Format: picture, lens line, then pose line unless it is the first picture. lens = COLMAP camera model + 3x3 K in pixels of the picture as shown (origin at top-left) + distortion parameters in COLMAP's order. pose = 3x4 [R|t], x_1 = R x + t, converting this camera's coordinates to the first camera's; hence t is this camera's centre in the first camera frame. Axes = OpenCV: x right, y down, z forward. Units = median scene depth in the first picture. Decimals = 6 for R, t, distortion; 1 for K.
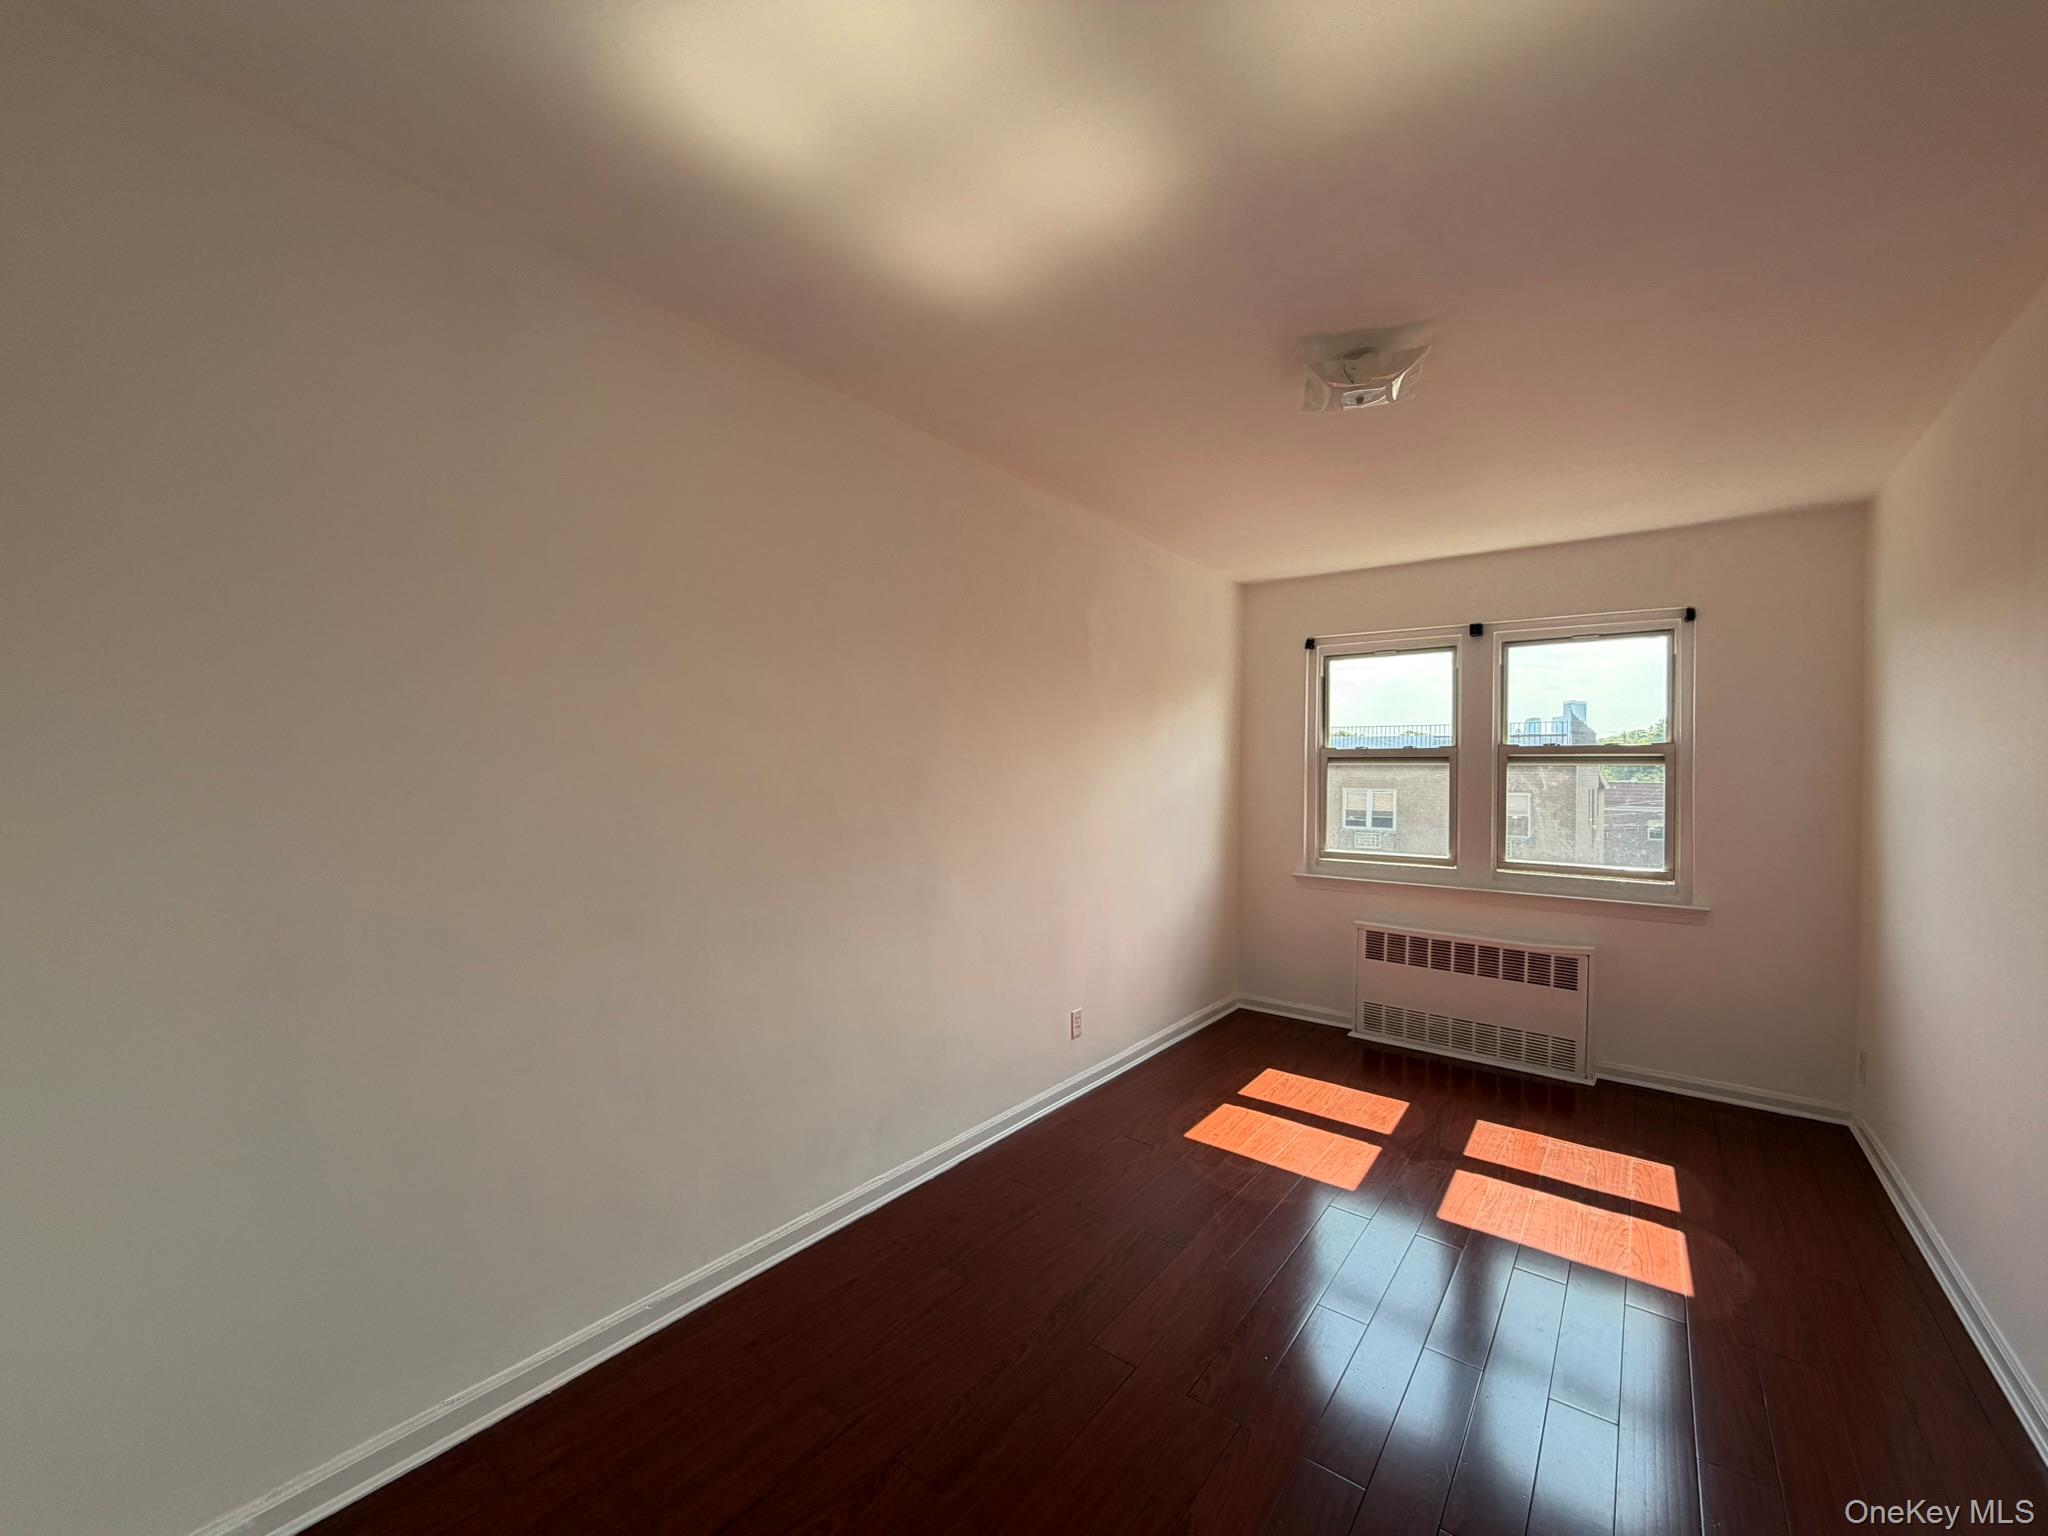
lens RADIAL K [[832.8, 0, 1018.6], [0, 832.8, 775.9], [0, 0, 1]] dist [-0.003214, 0.000677]
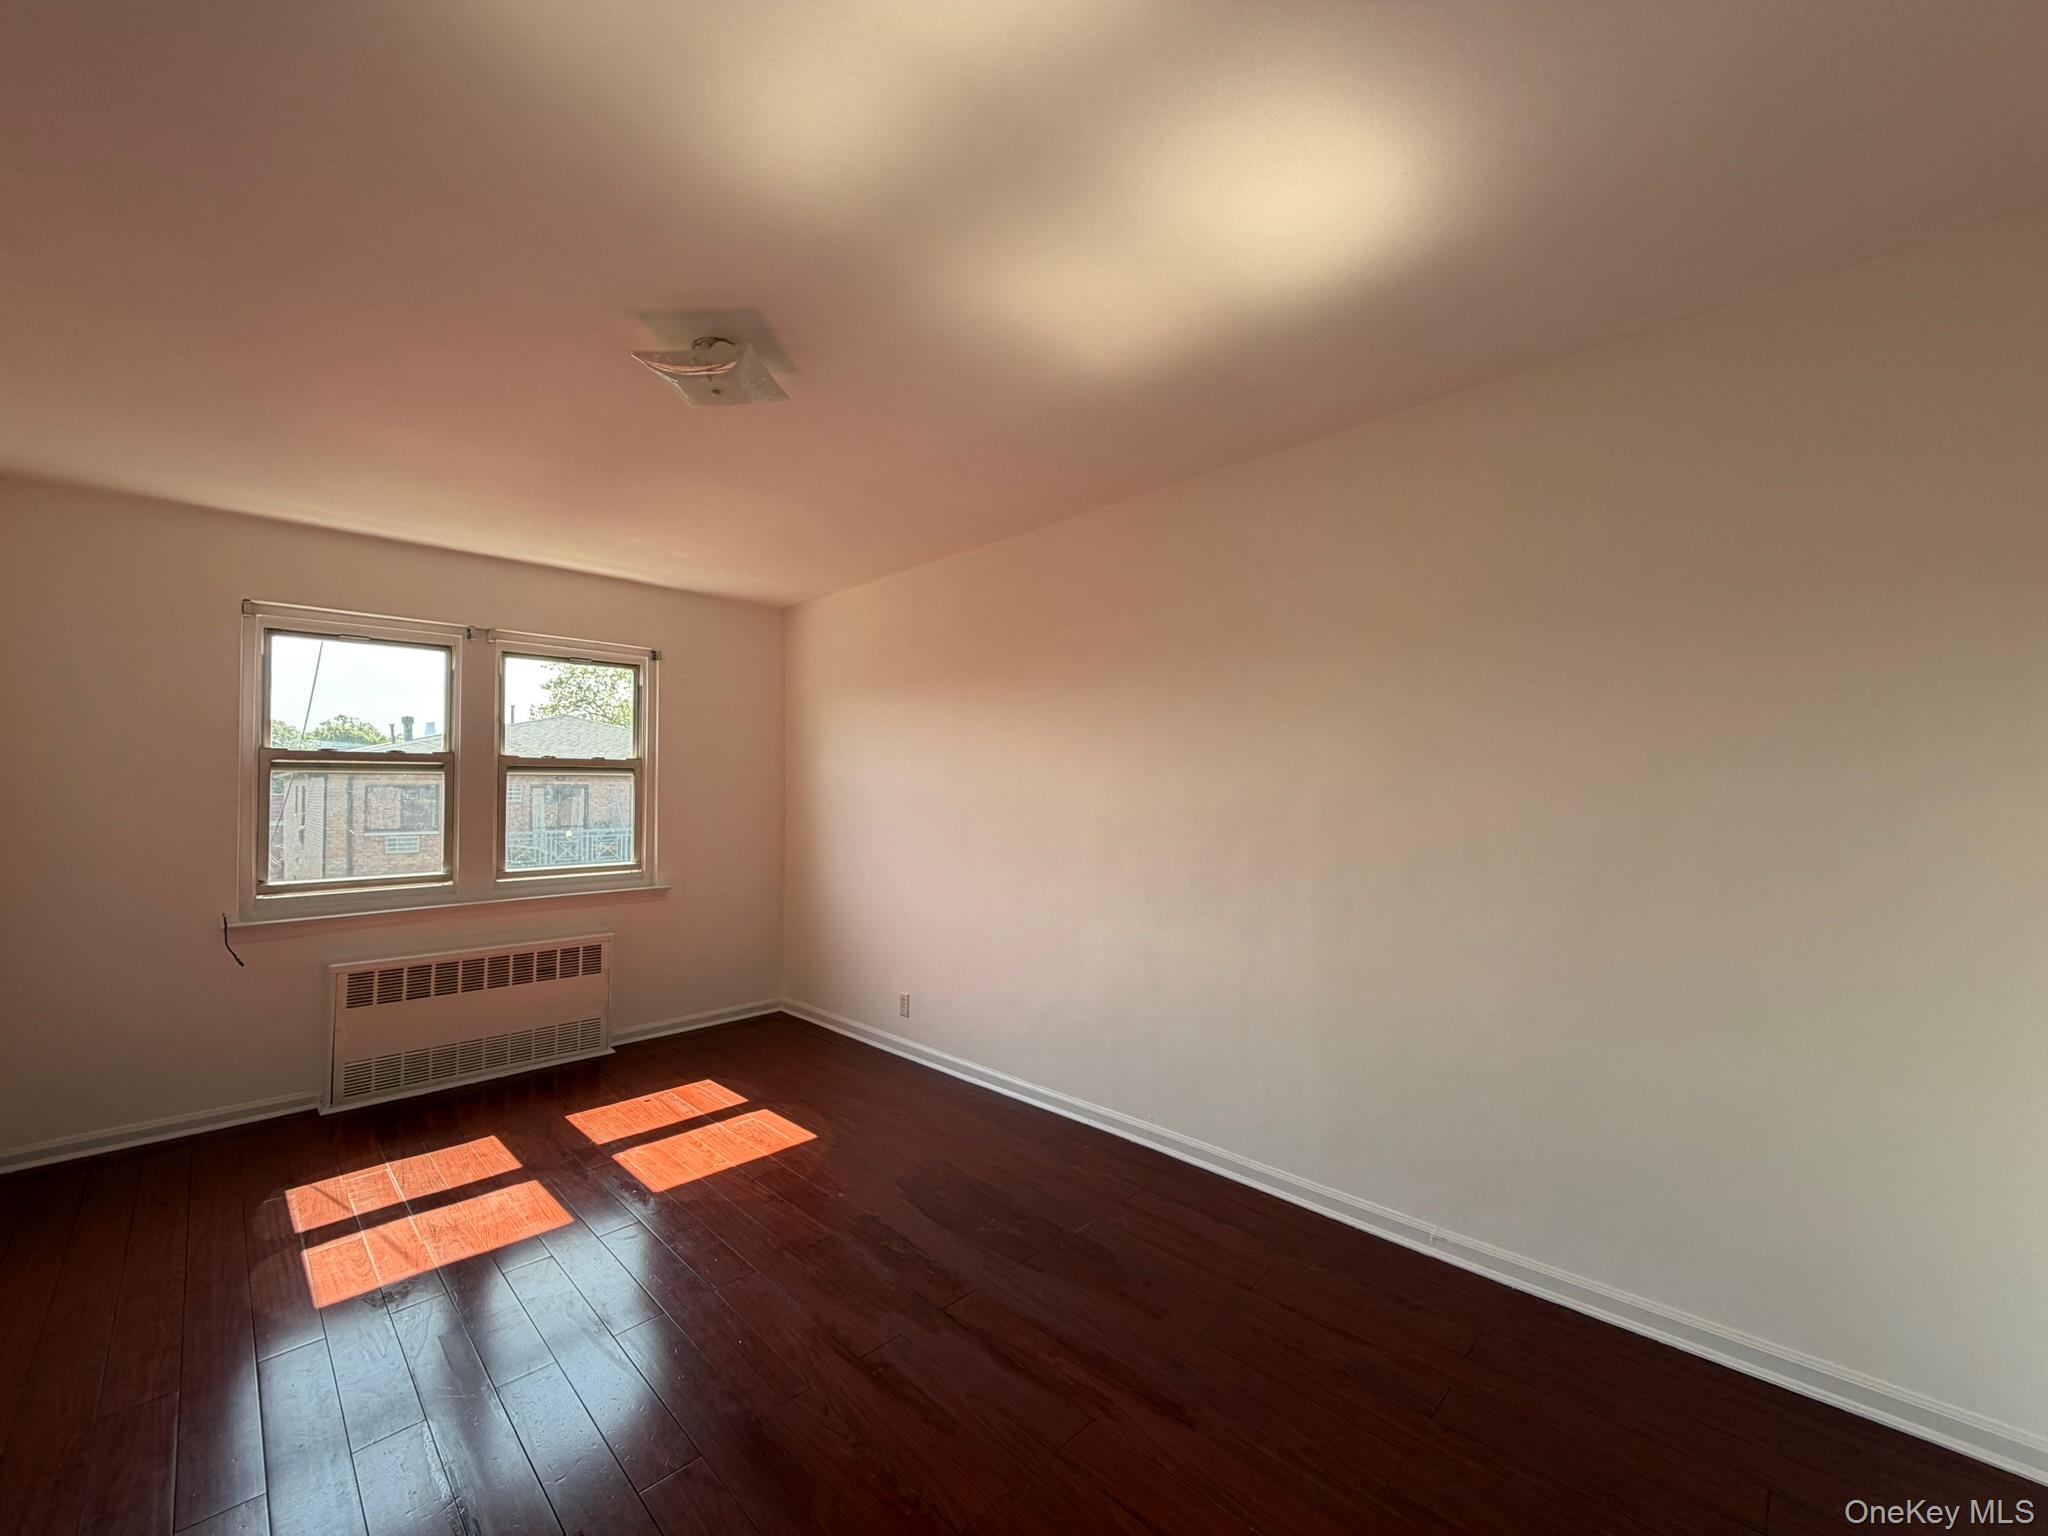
lens RADIAL K [[832.8, 0, 1020.1], [0, 832.8, 762.9], [0, 0, 1]] dist [-0.003214, 0.000677]
pose [[0.100851, 0.014314, 0.994799, -0.342575], [0.008942, 0.999843, -0.015293, -0.004858], [-0.994861, 0.010438, 0.100708, 0.268035]]
